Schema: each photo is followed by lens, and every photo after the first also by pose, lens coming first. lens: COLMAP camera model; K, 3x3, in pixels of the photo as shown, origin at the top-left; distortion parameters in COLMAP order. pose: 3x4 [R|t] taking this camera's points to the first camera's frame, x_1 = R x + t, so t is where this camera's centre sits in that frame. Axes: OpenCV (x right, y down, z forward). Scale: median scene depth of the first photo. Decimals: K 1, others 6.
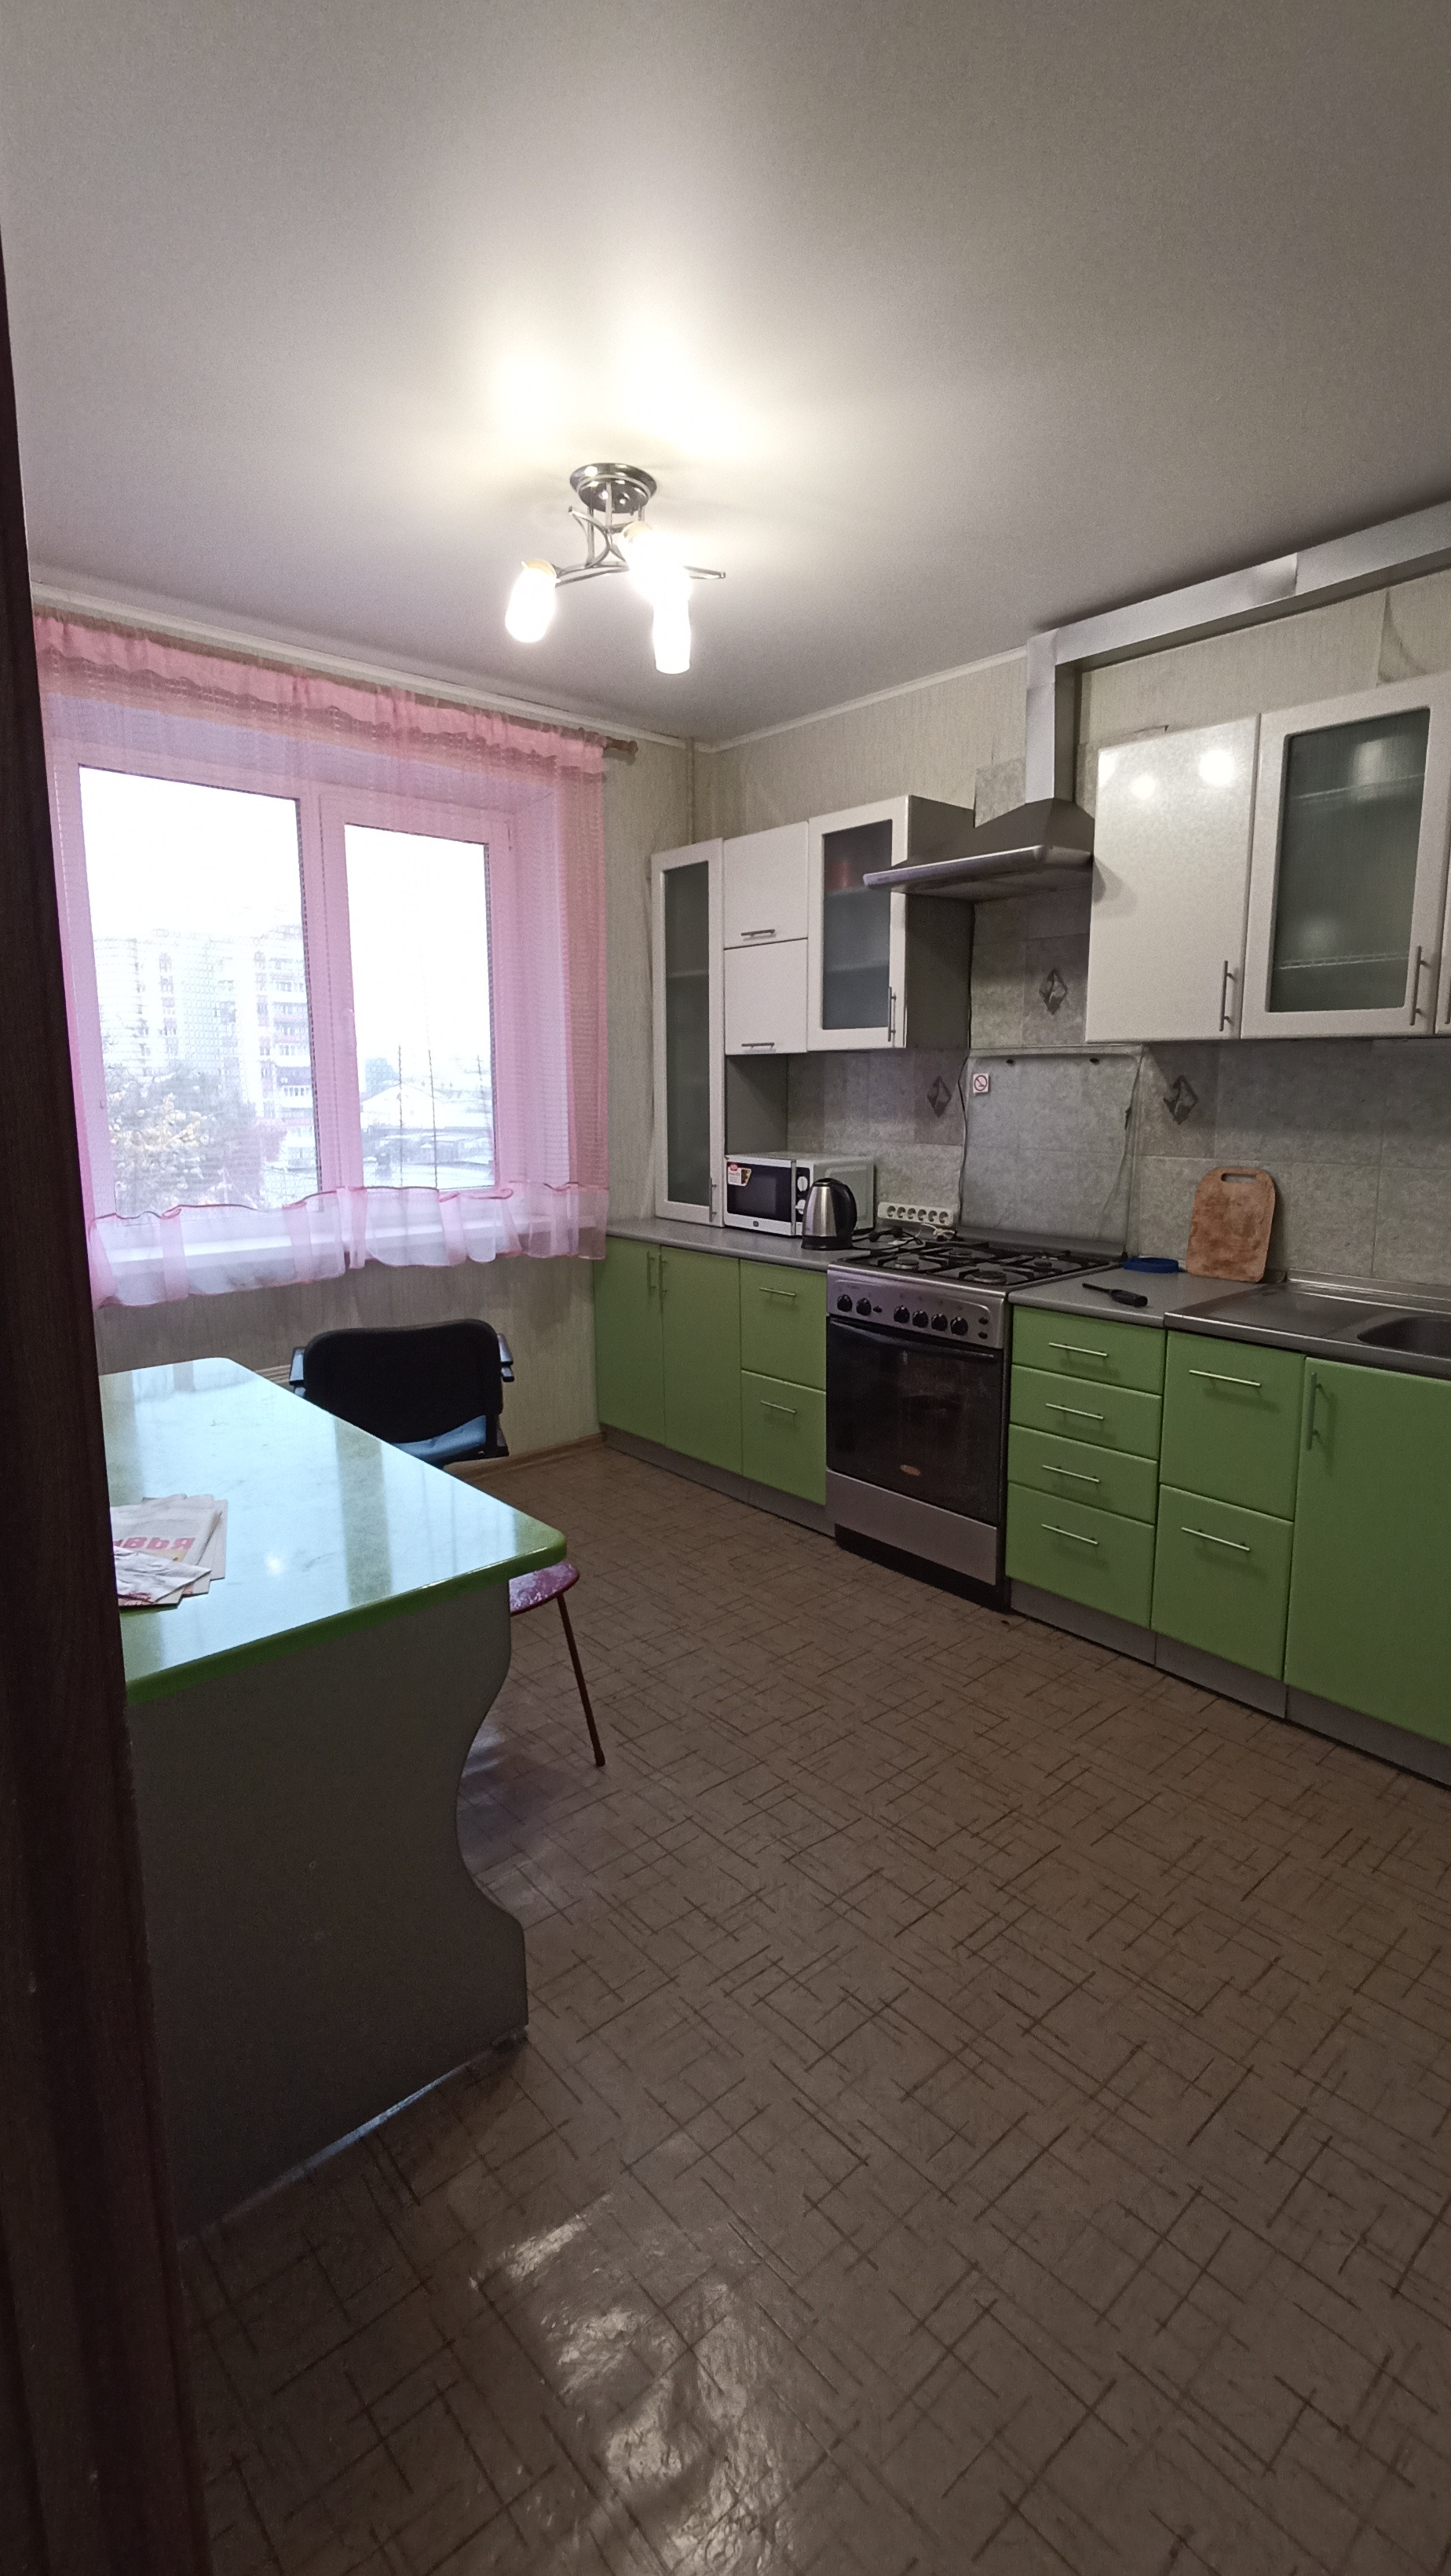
lens RADIAL K [[1173.7, 0, 737.3], [0, 1173.7, 1256.2], [0, 0, 1]] dist [0.004210, -0.005270]
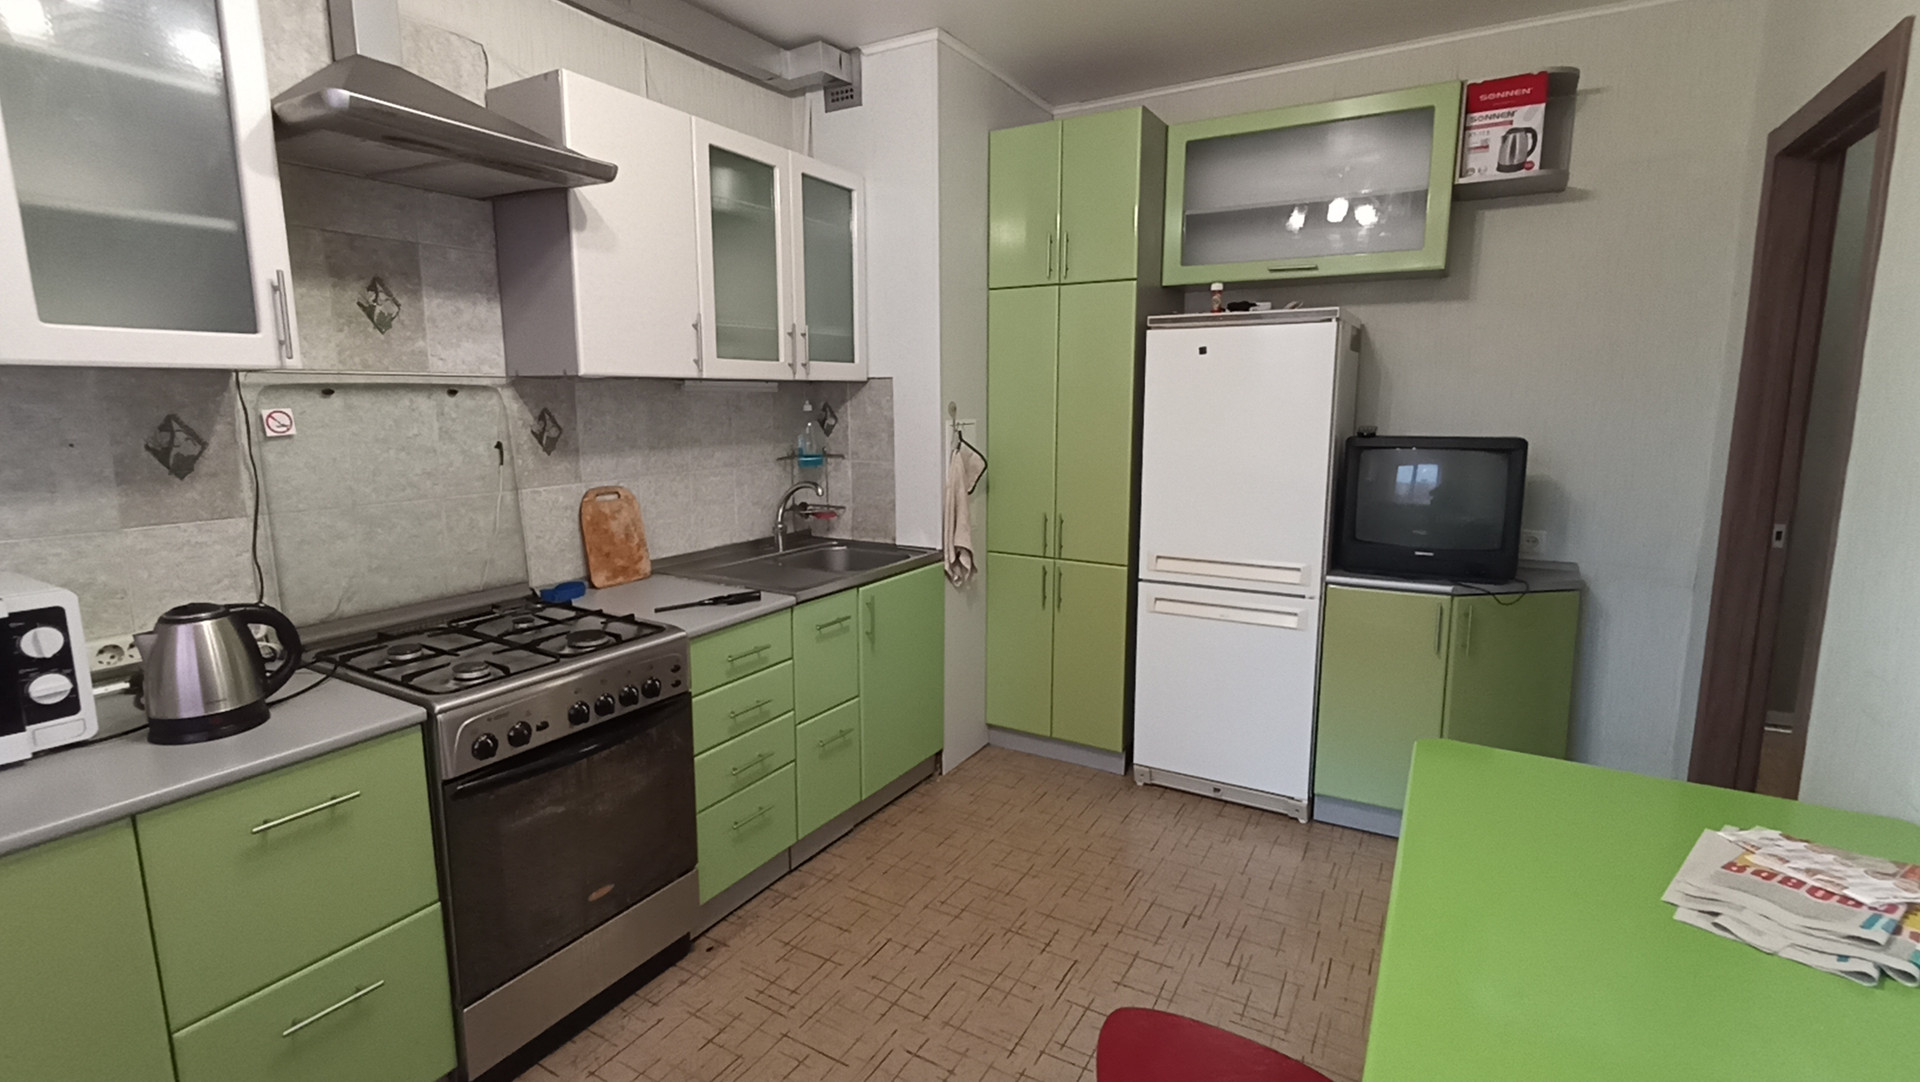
lens RADIAL K [[874.9, 0, 946.8], [0, 874.9, 529.5], [0, 0, 1]] dist [0.004210, -0.005270]
pose [[-0.305072, -0.141977, 0.941687, -0.535360], [0.146776, 0.970000, 0.193796, -0.167974], [-0.940951, 0.197338, -0.275081, 1.026239]]
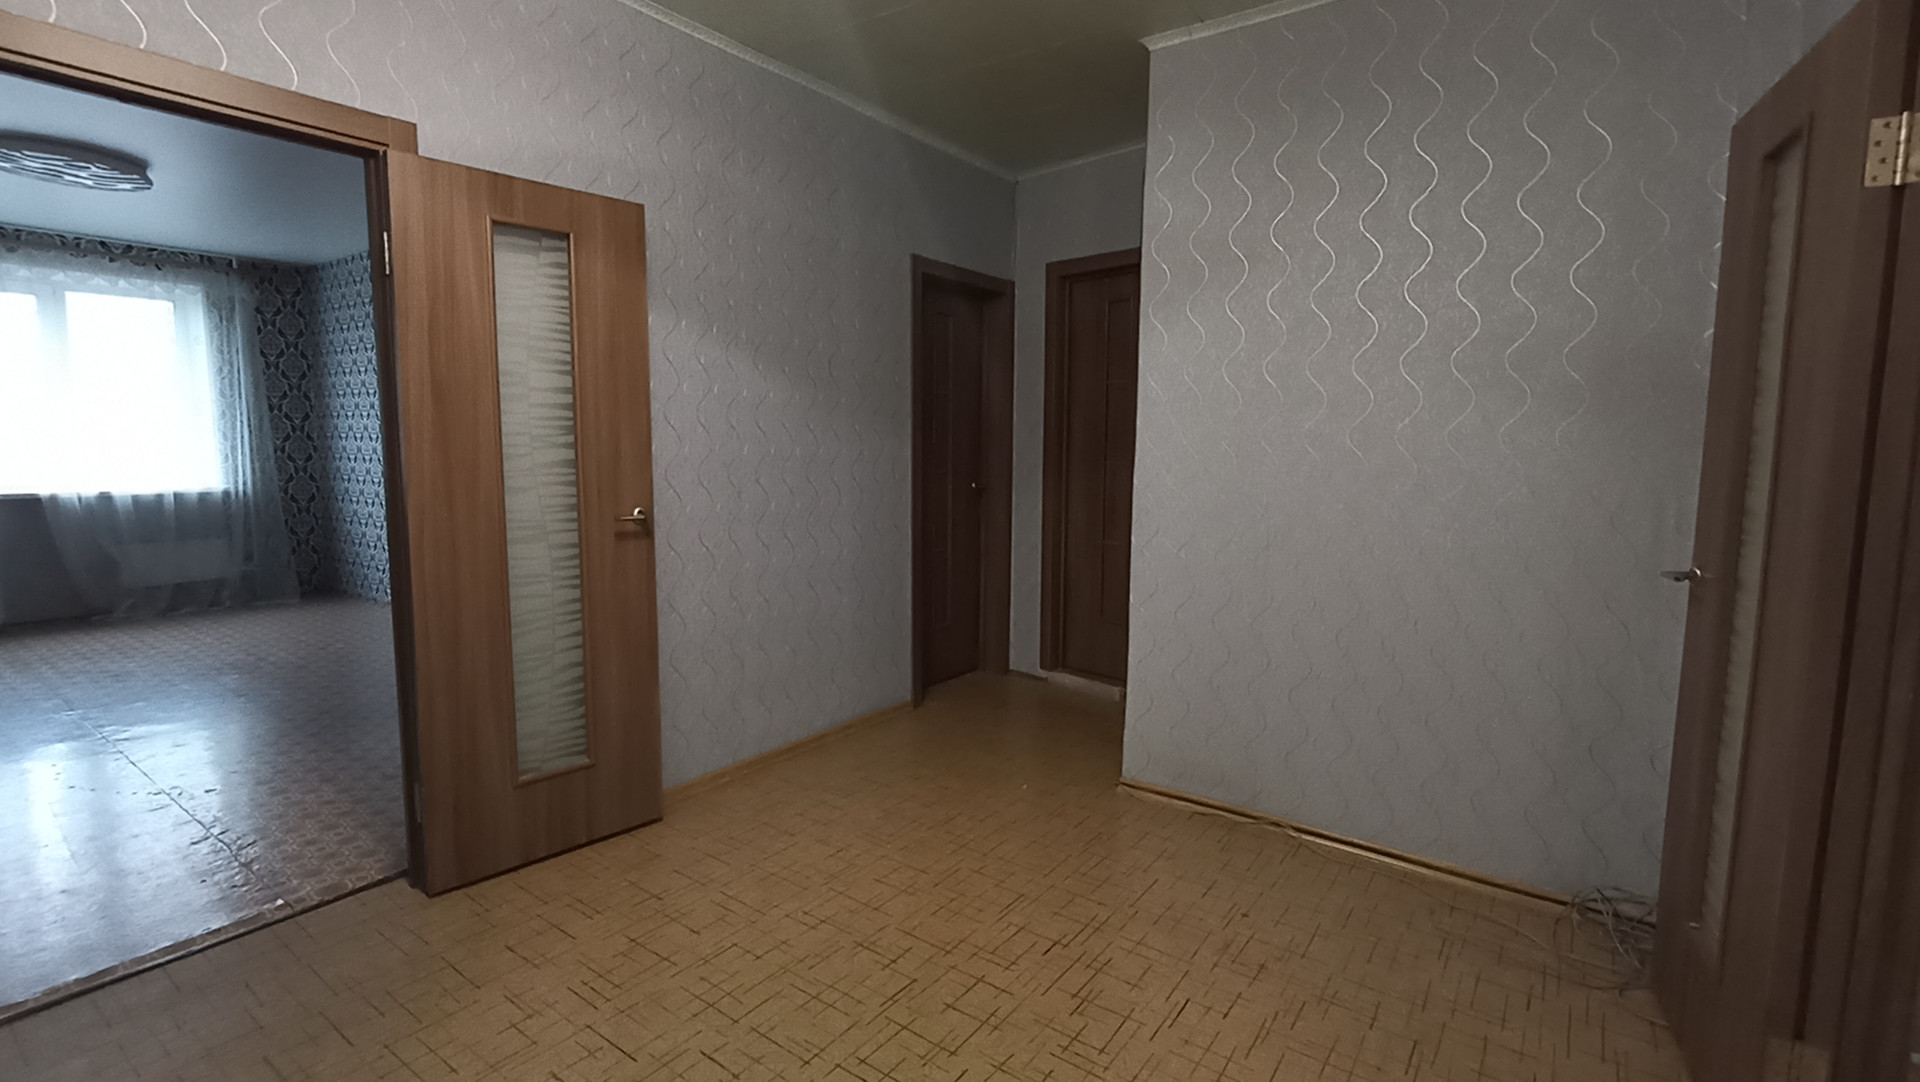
lens RADIAL K [[874.9, 0, 949.1], [0, 874.9, 536.4], [0, 0, 1]] dist [0.004210, -0.005270]
pose [[-0.209809, -0.112949, 0.971197, -0.580532], [0.130145, 0.981240, 0.142233, -0.098415], [-0.969042, 0.156238, -0.191173, 0.829086]]
